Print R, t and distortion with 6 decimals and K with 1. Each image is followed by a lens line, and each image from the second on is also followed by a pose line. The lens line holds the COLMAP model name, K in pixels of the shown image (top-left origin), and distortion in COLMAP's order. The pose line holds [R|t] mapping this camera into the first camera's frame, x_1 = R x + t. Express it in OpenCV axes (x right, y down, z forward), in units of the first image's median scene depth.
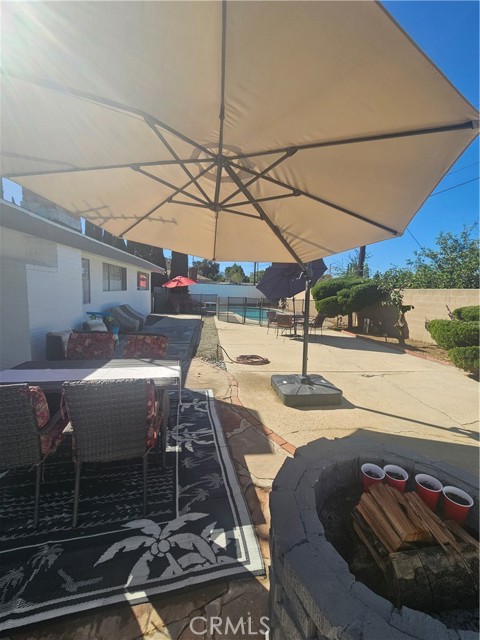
lens RADIAL K [[260.7, 0, 241.1], [0, 260.7, 322.3], [0, 0, 1]] dist [-0.000079, 0.000957]
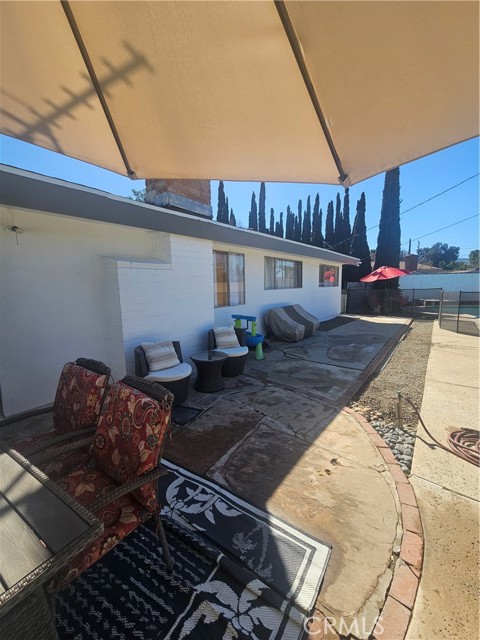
lens RADIAL K [[260.7, 0, 242.9], [0, 260.7, 318.1], [0, 0, 1]] dist [-0.000079, 0.000957]
pose [[0.717101, 0.036114, -0.696033, 0.012319], [-0.040015, 0.999143, 0.010615, -0.018326], [0.695820, 0.020240, 0.717931, 0.186668]]
